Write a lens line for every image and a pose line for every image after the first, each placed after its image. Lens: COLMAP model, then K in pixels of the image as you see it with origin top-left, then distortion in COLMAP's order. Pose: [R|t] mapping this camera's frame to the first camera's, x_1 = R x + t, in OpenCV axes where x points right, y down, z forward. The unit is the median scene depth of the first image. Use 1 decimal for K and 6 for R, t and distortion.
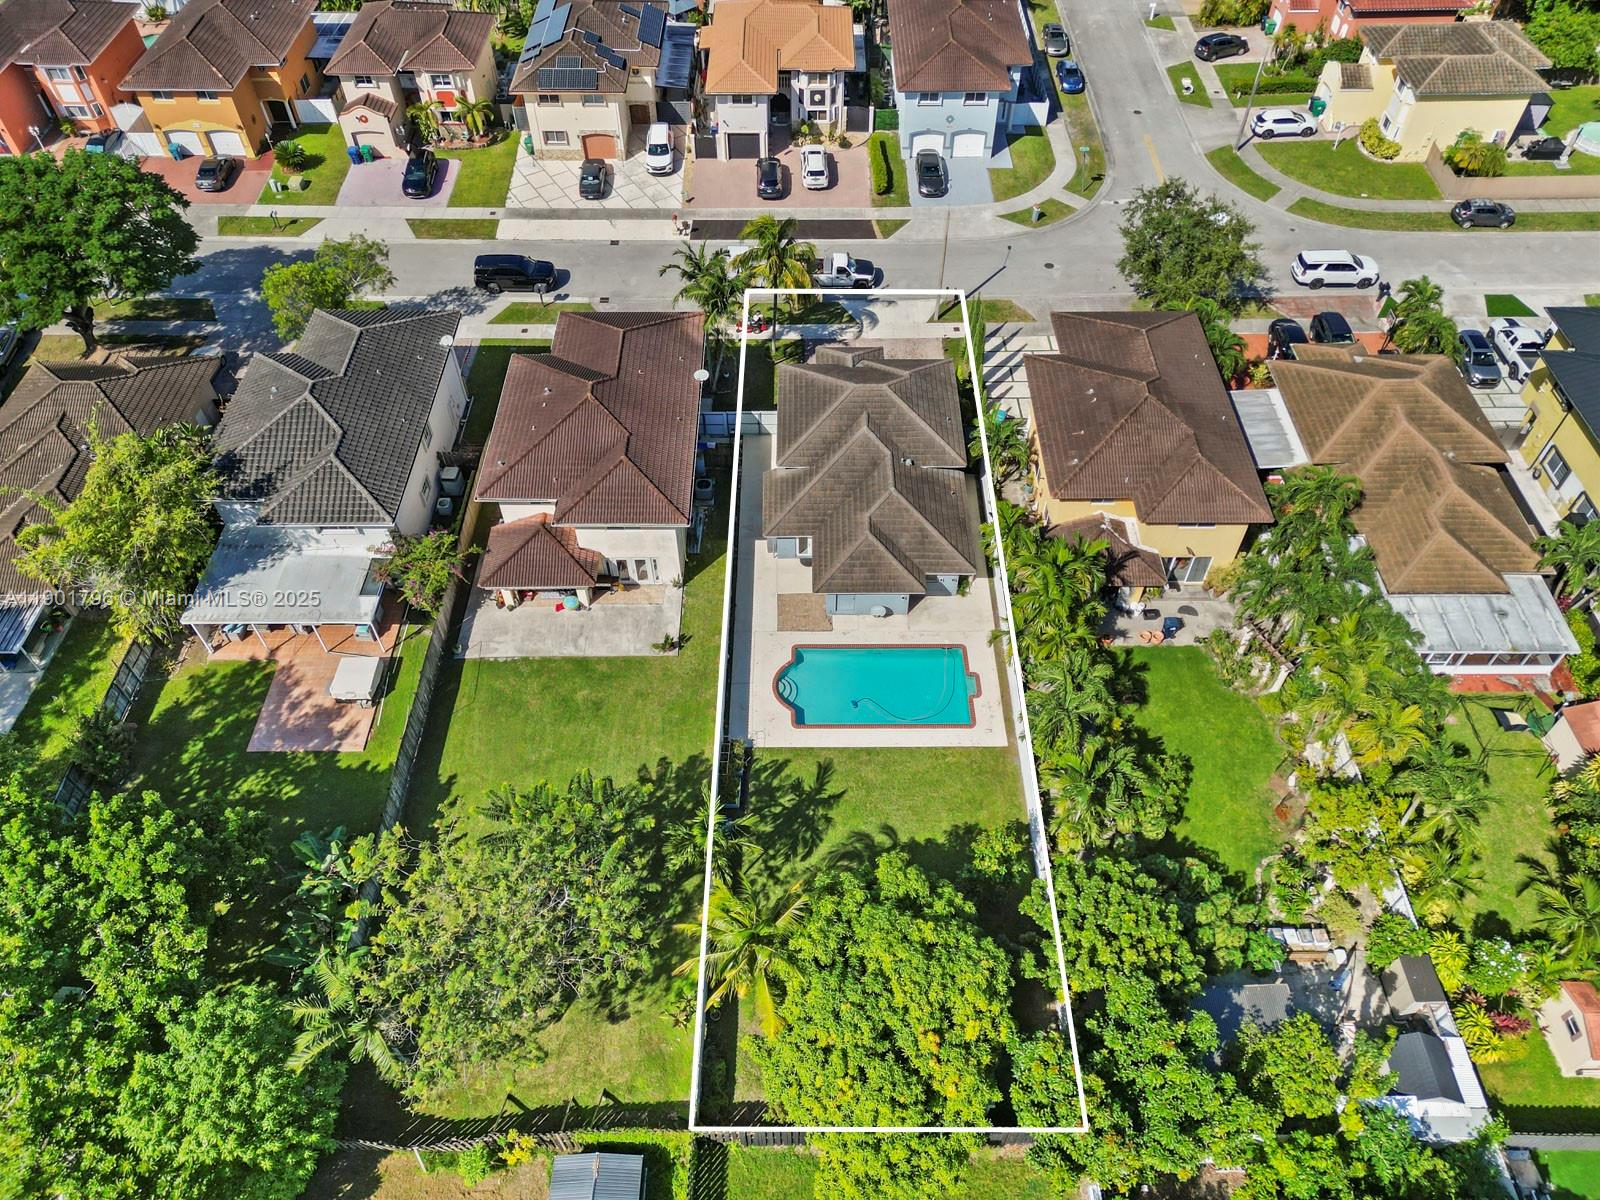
lens RADIAL K [[1110.4, 0, 805.3], [0, 1110.4, 594.1], [0, 0, 1]] dist [0.075536, -0.058716]
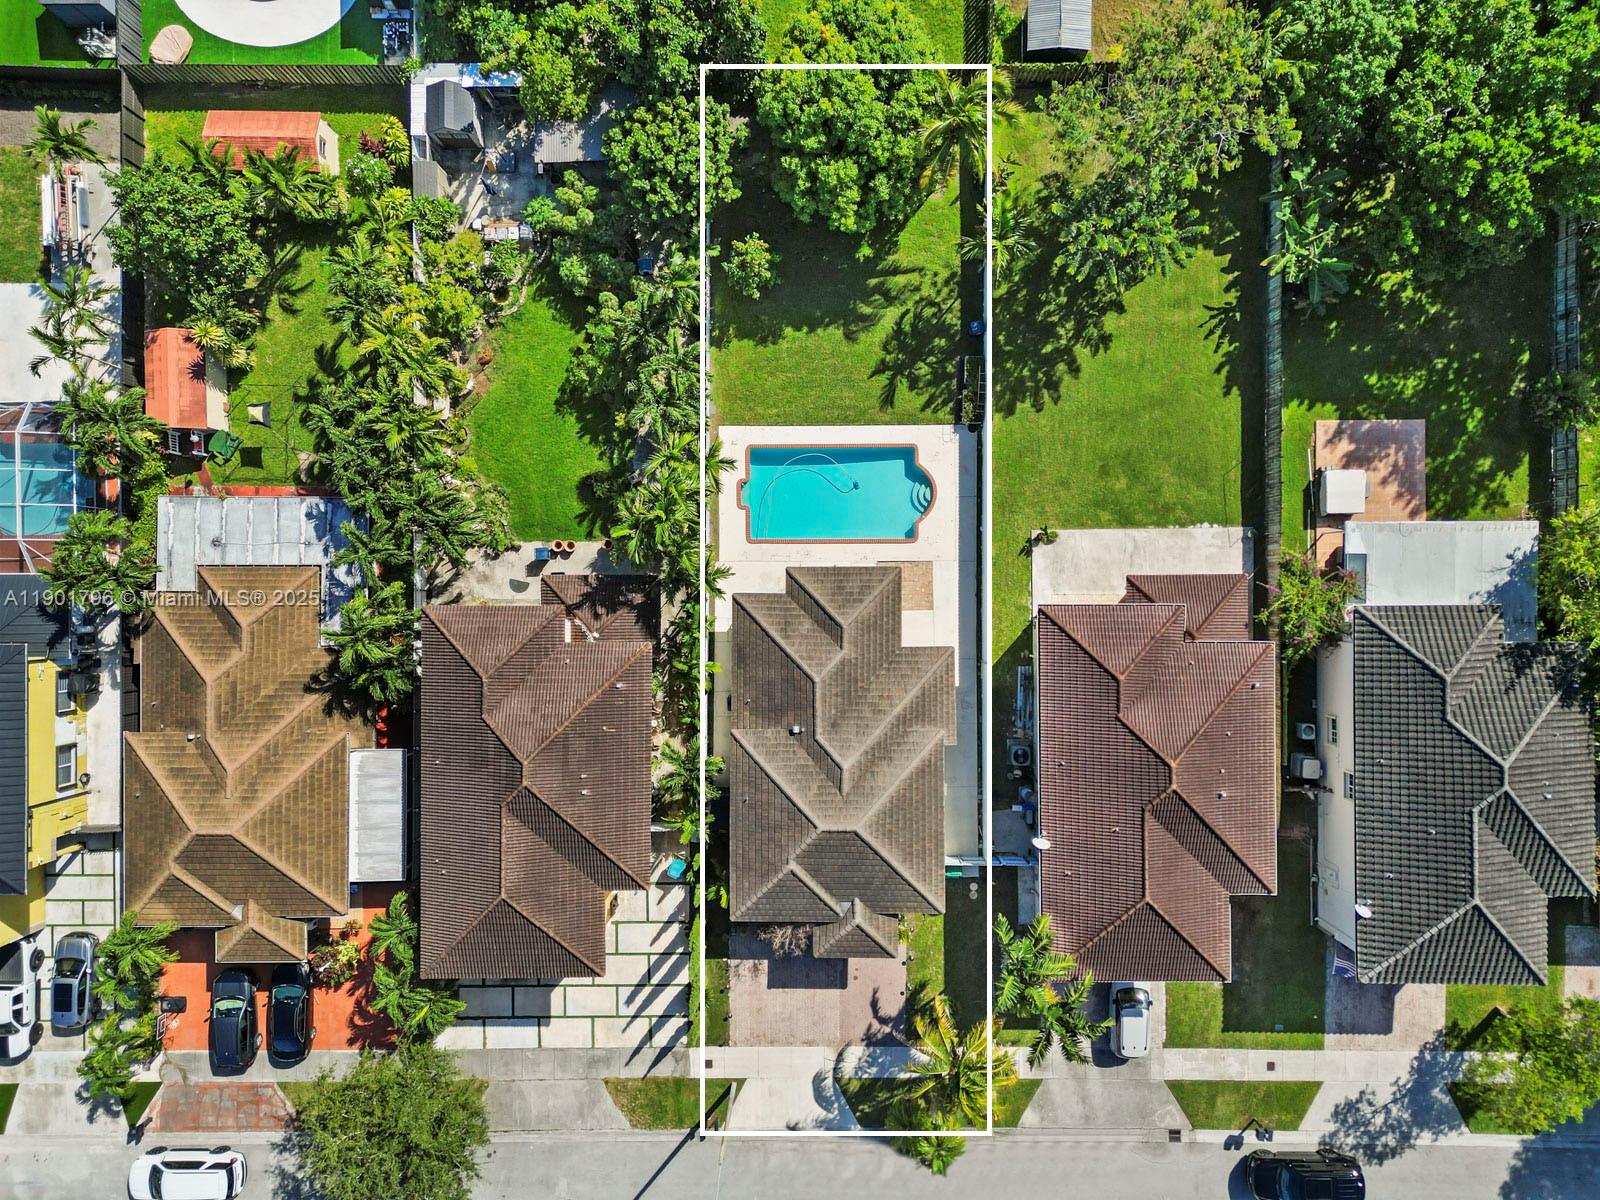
lens RADIAL K [[1110.4, 0, 805.3], [0, 1110.4, 594.1], [0, 0, 1]] dist [0.075536, -0.058716]
pose [[-0.999987, -0.001973, 0.004686, 0.078146], [0.004529, -0.764402, 0.644724, -0.581375], [0.002309, 0.644736, 0.764401, 0.233914]]
